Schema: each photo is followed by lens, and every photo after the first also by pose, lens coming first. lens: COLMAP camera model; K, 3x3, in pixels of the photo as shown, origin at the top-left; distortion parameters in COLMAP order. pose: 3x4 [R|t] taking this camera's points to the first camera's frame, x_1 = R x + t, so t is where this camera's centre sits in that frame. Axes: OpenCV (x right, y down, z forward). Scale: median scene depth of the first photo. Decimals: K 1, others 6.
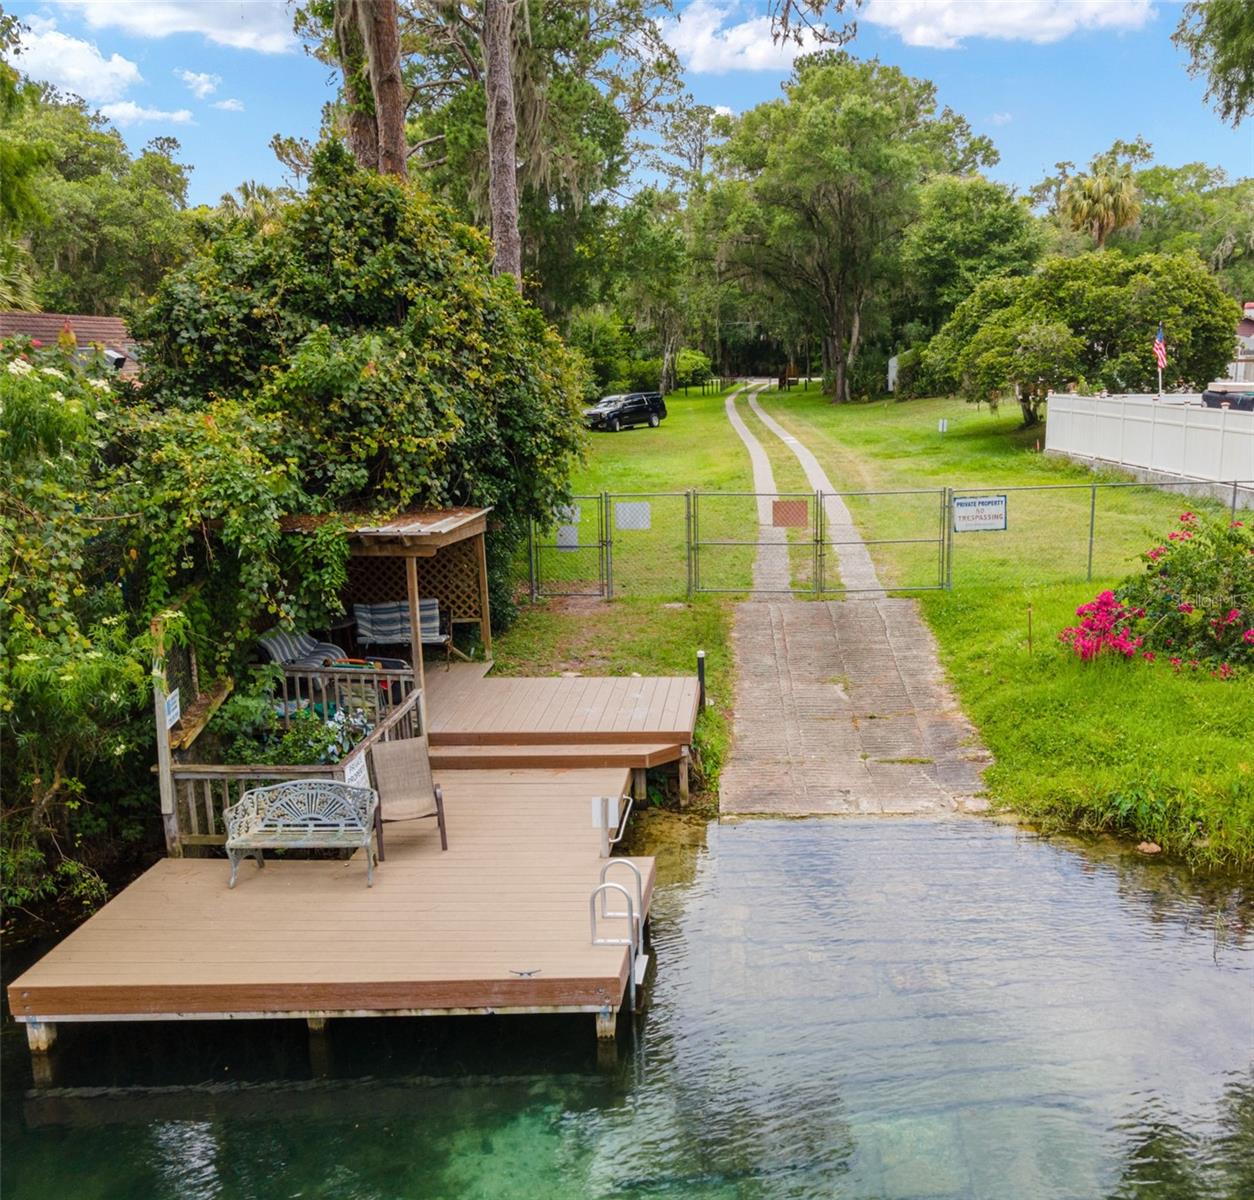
lens RADIAL K [[1156.8, 0, 627.4], [0, 1156.8, 685.8], [0, 0, 1]] dist [0.011625, 0.013698]
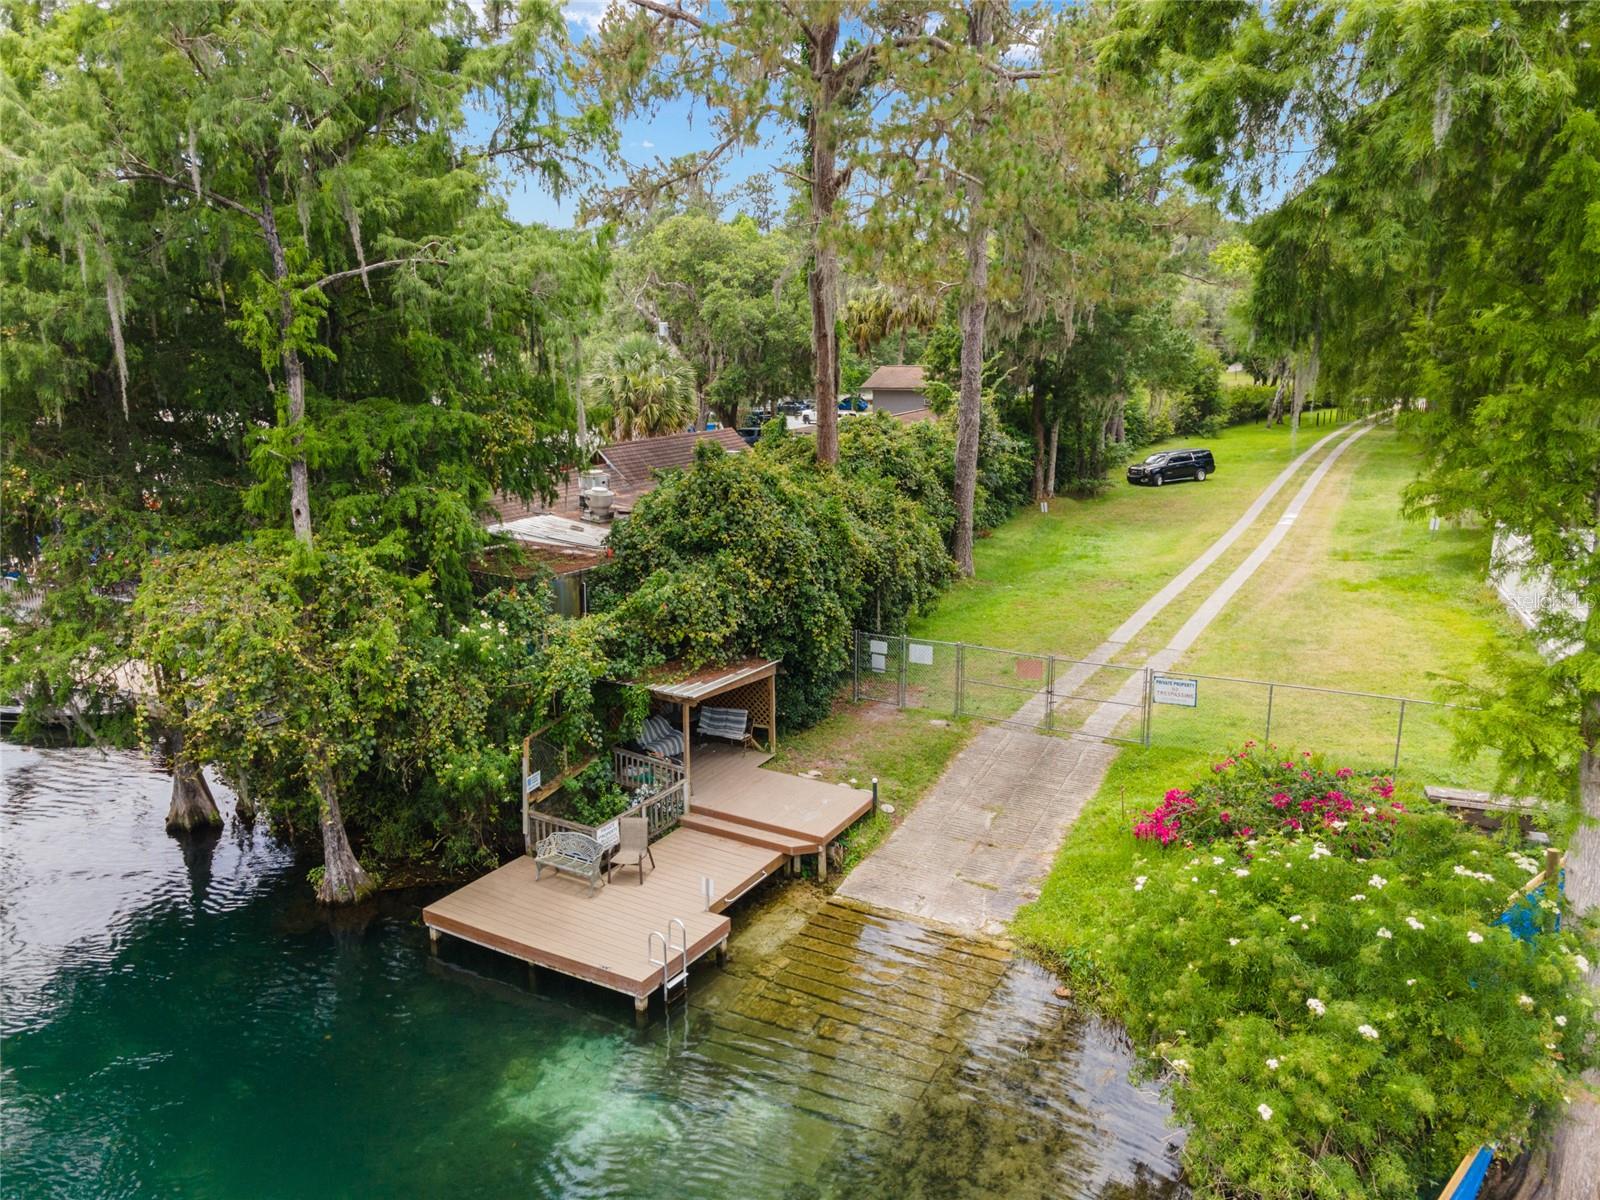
lens RADIAL K [[1119.5, 0, 800.0], [0, 1119.5, 600.0], [0, 0, 1]] dist [0.032993, 0.000164]
pose [[0.859528, 0.116976, -0.497522, 0.766525], [-0.112374, 0.992888, 0.039305, -0.347412], [0.498581, 0.022125, 0.866561, -0.370915]]
